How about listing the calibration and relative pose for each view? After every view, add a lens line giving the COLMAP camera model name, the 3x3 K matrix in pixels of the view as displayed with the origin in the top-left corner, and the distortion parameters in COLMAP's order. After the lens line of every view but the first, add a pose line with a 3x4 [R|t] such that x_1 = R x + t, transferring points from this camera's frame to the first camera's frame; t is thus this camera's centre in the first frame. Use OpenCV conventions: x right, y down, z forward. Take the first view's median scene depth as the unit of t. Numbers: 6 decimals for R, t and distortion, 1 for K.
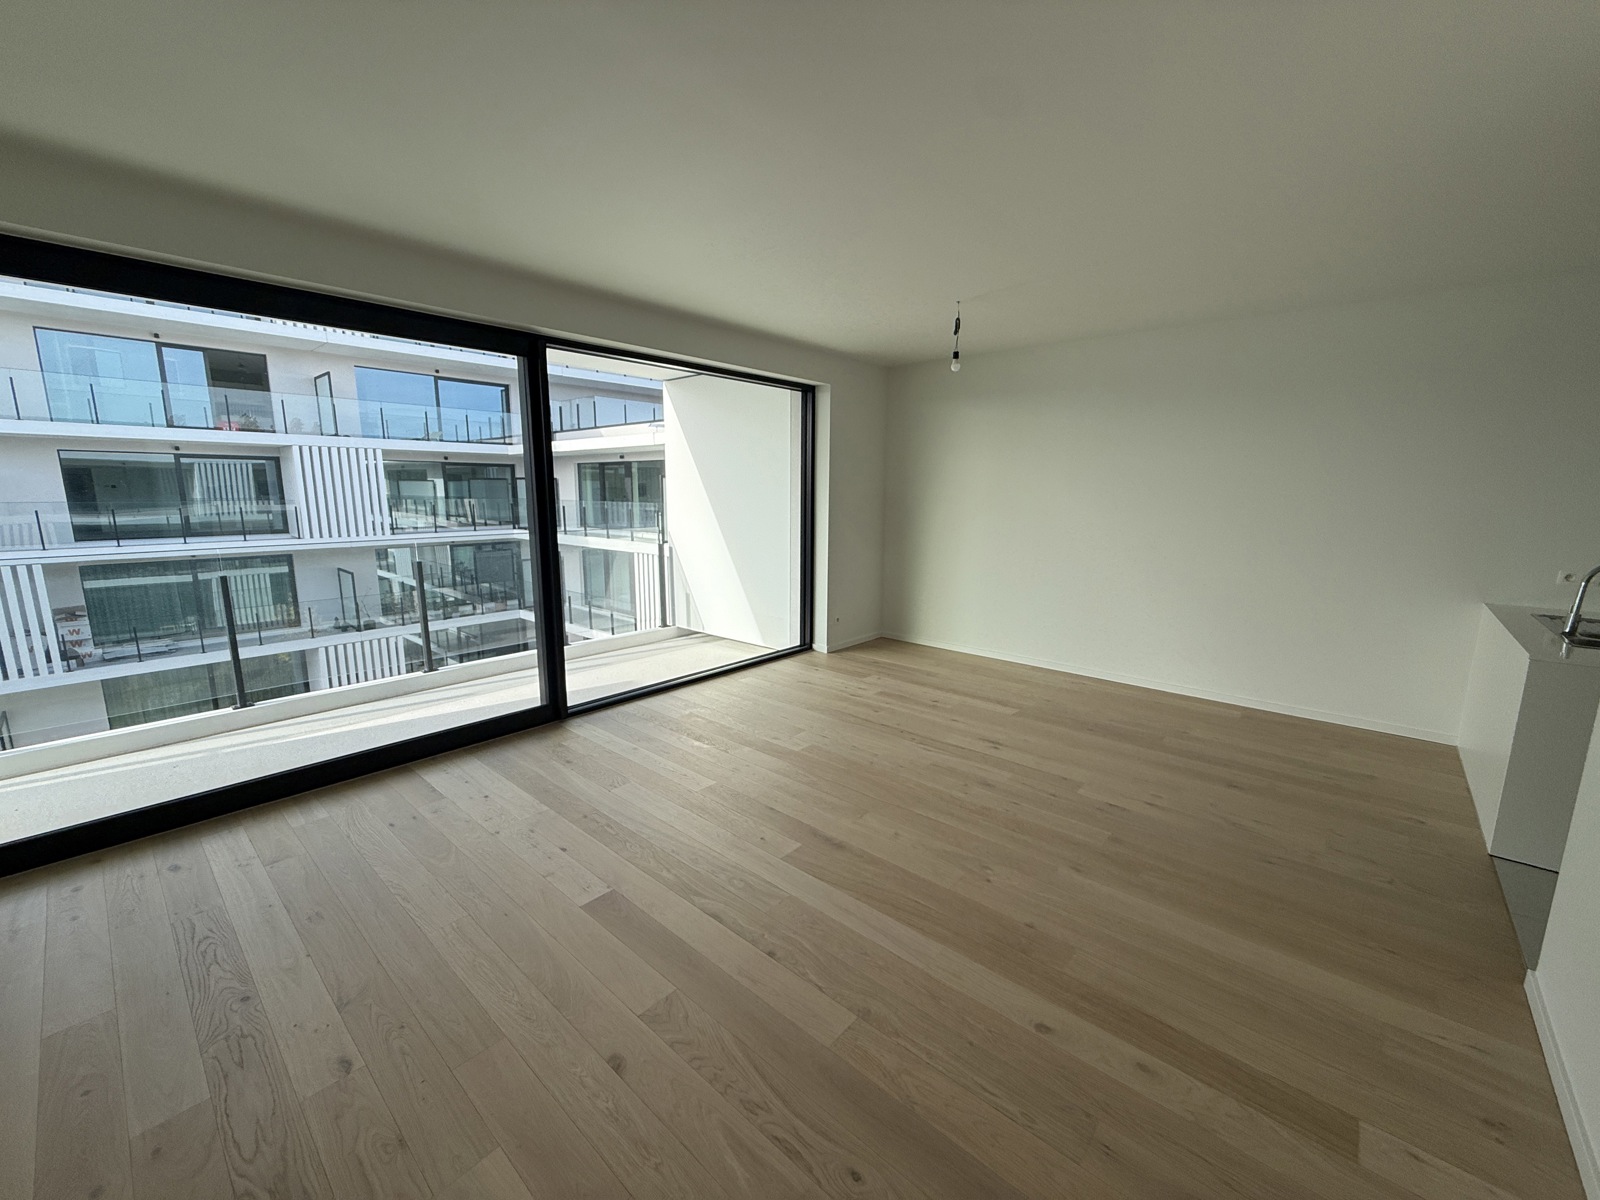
lens RADIAL K [[637.3, 0, 798.5], [0, 637.3, 599.2], [0, 0, 1]] dist [0.000501, -0.000067]
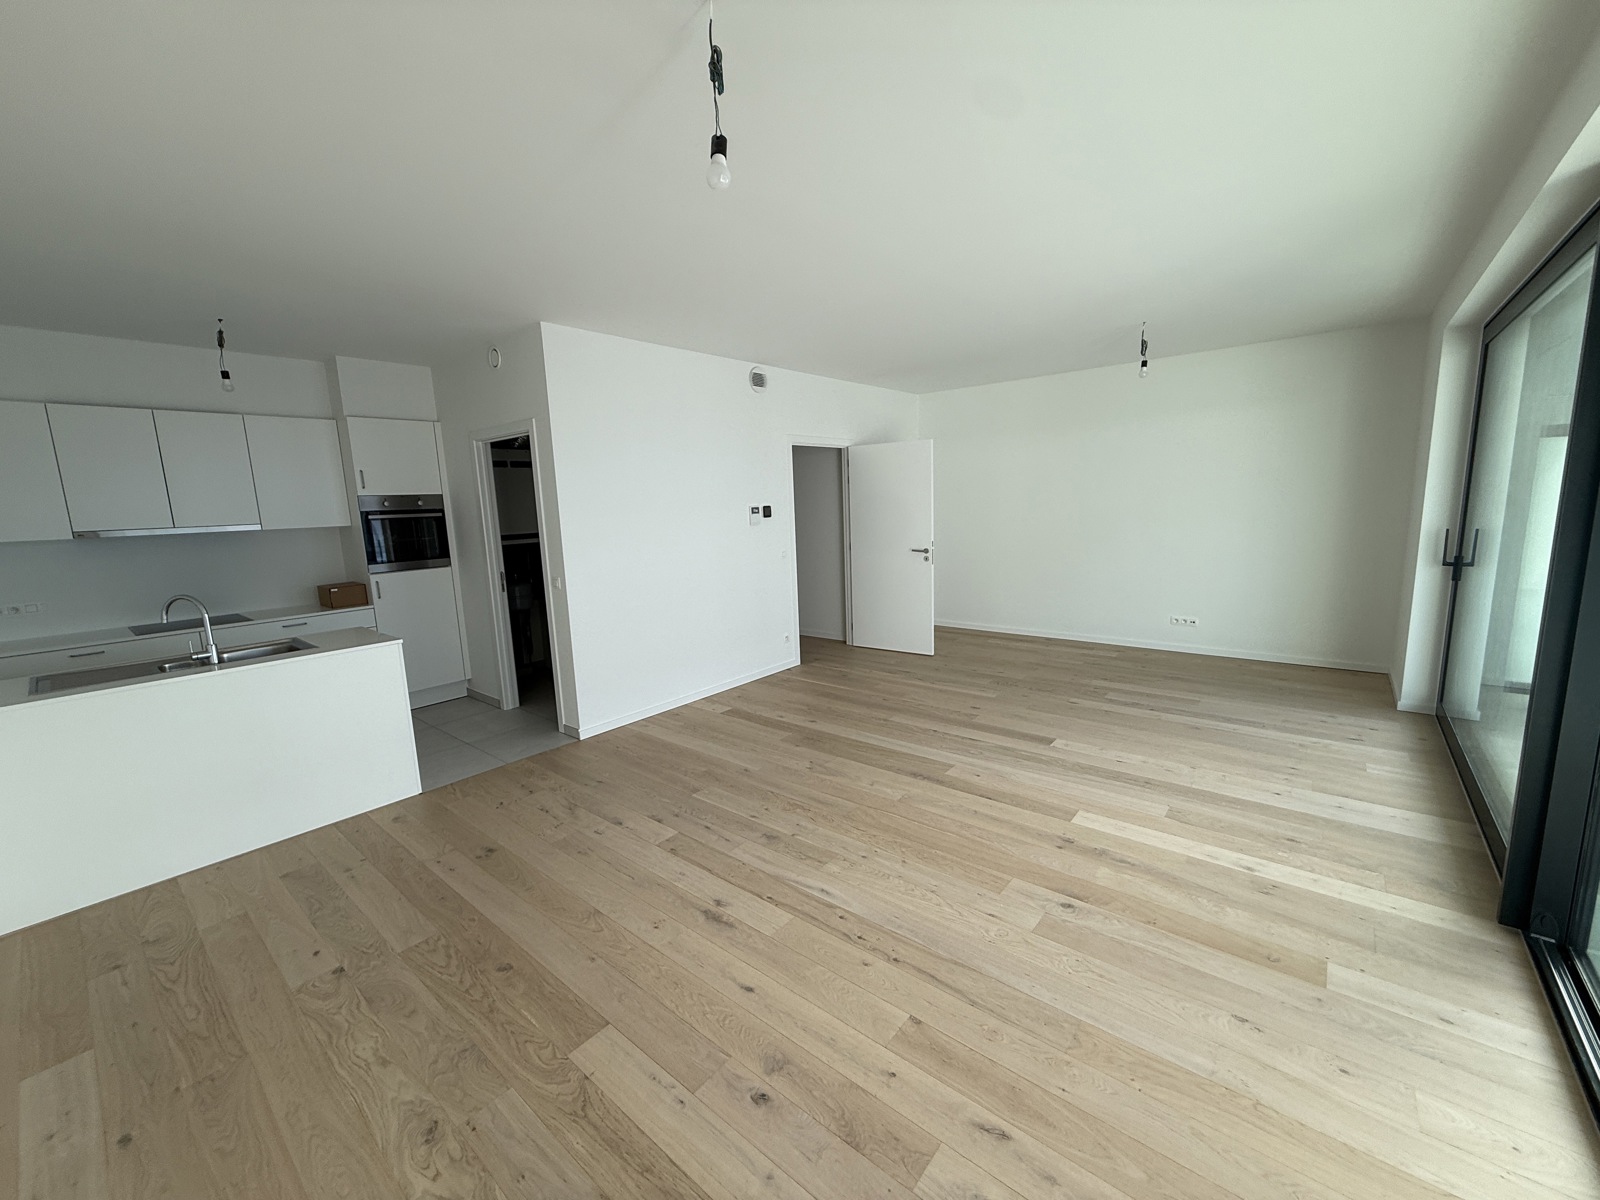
lens RADIAL K [[637.3, 0, 798.5], [0, 637.3, 599.2], [0, 0, 1]] dist [0.000501, -0.000067]
pose [[-0.998956, 0.036466, -0.027533, 0.229295], [0.025569, 0.945506, 0.324599, -0.263607], [0.037870, 0.323556, -0.945451, 1.478602]]
